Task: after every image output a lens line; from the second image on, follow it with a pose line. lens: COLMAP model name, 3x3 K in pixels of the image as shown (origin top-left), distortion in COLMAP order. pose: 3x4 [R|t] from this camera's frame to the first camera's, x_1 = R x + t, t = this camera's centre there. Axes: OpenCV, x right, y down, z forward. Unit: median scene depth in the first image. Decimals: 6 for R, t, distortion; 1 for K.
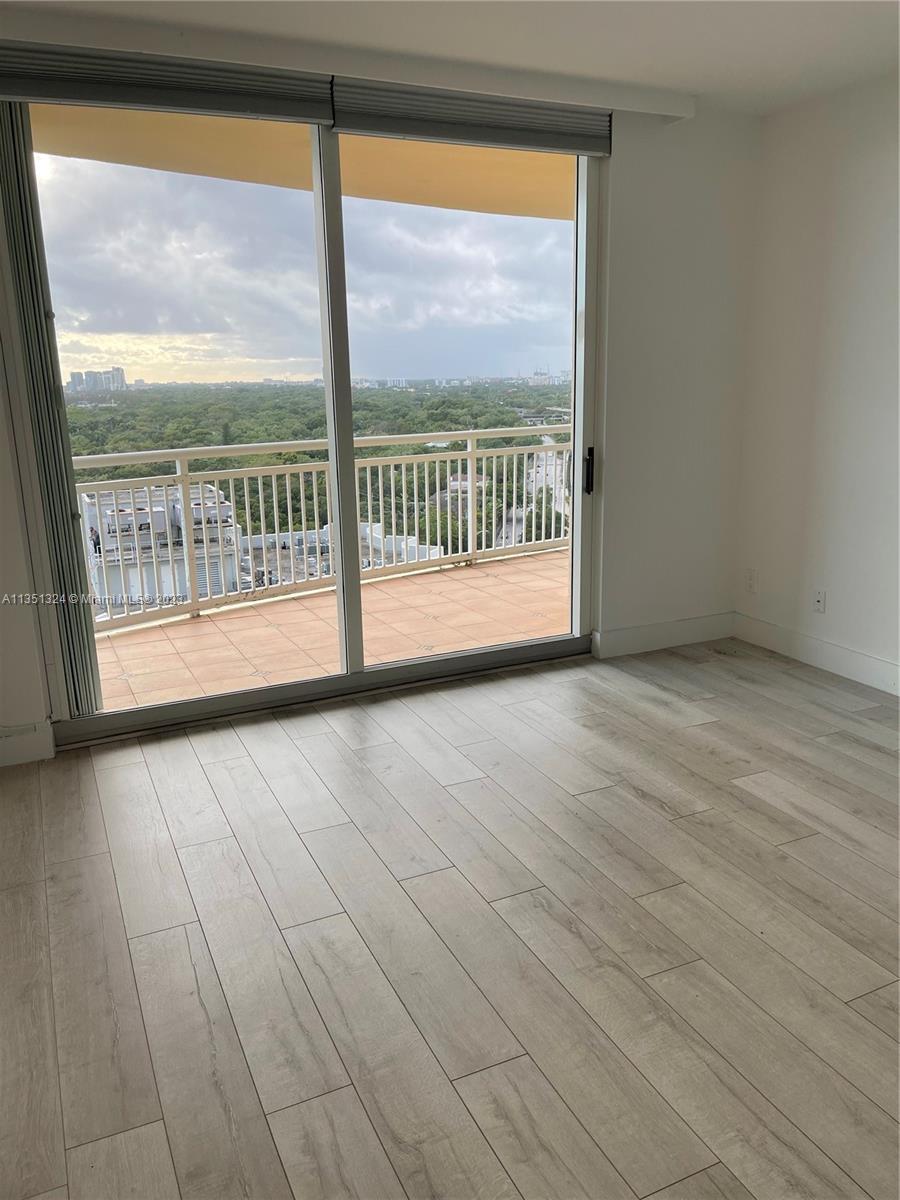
lens RADIAL K [[906.9, 0, 453.6], [0, 906.9, 595.0], [0, 0, 1]] dist [0.069172, -0.077512]
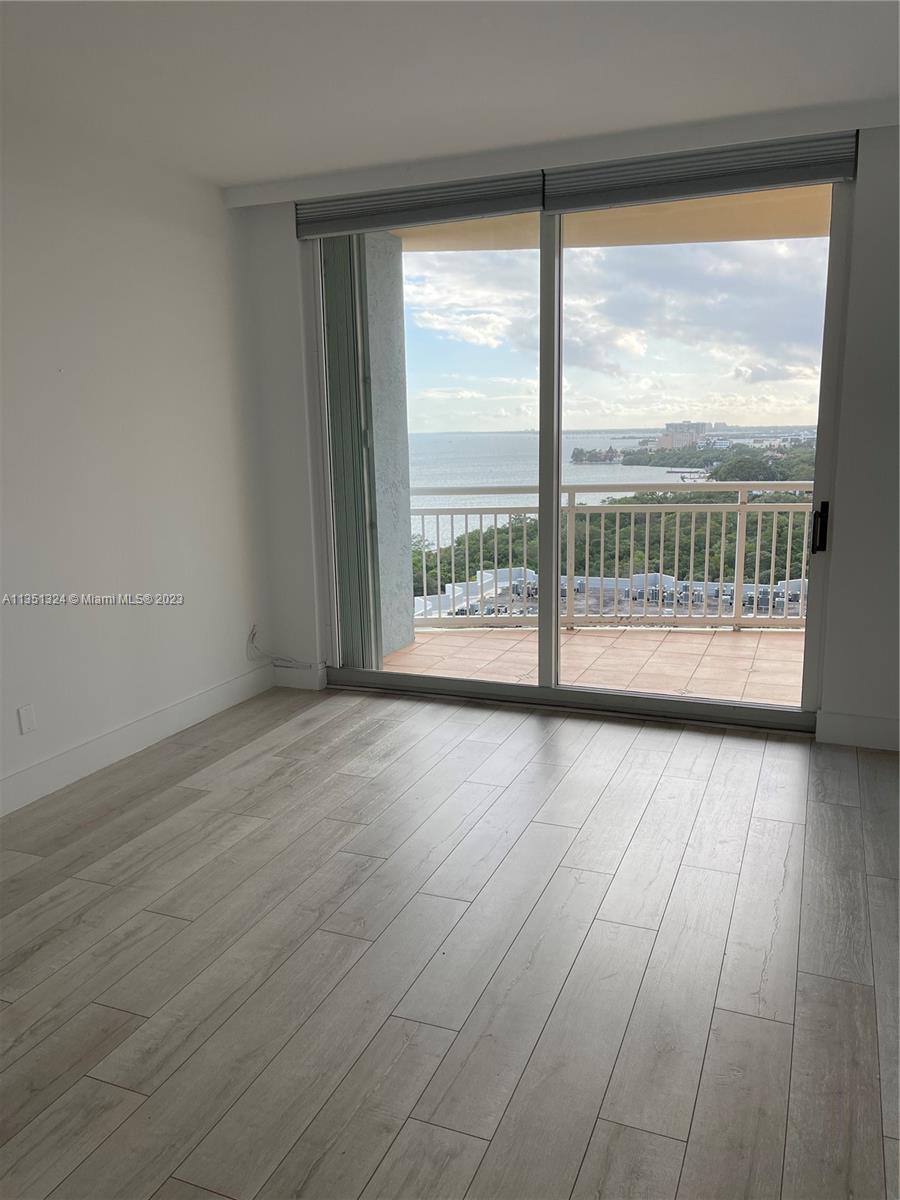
lens RADIAL K [[906.9, 0, 457.4], [0, 906.9, 605.3], [0, 0, 1]] dist [0.069172, -0.077512]
pose [[0.678338, 0.149550, -0.719369, 0.593255], [-0.170826, 0.984338, 0.043553, -0.042346], [0.714616, 0.093343, 0.693261, 0.138340]]
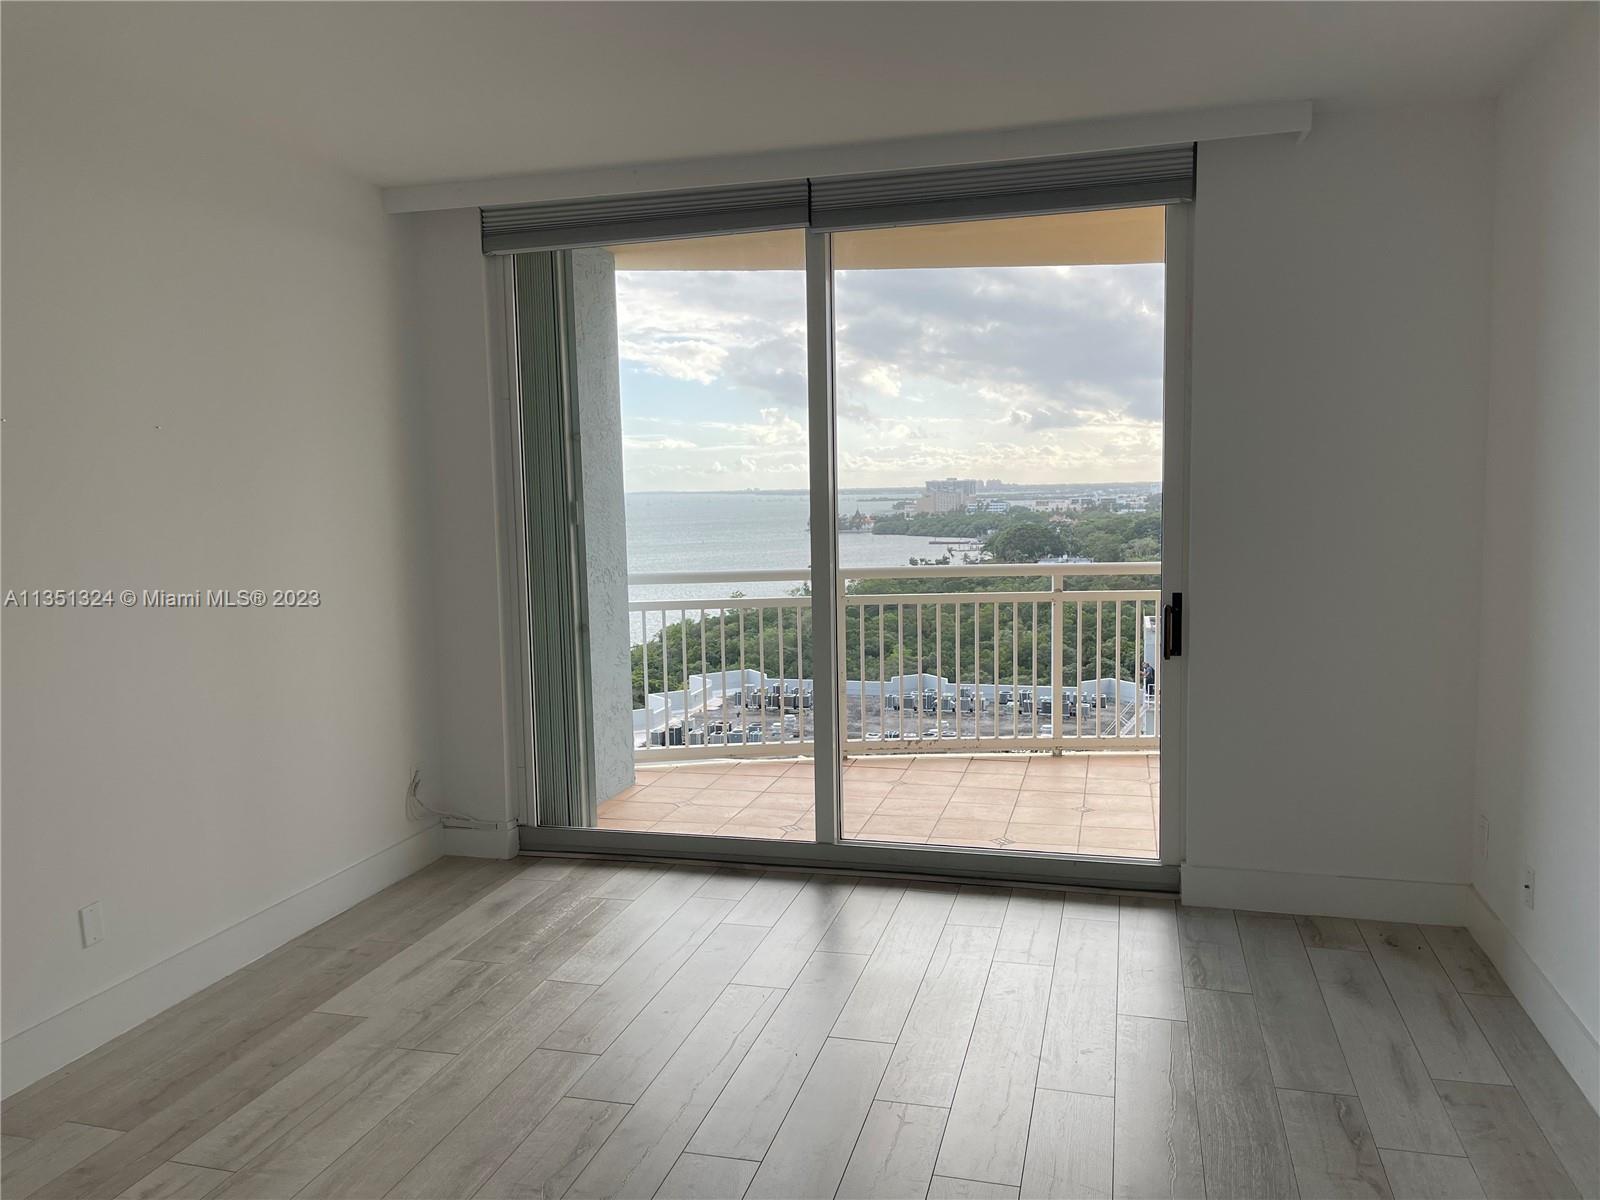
lens RADIAL K [[1209.2, 0, 799.6], [0, 1209.2, 602.8], [0, 0, 1]] dist [0.069172, -0.077512]
pose [[0.759790, 0.069402, -0.646453, 0.561539], [-0.149959, 0.986184, -0.070376, -0.048217], [0.632638, 0.150412, 0.759701, 0.111692]]
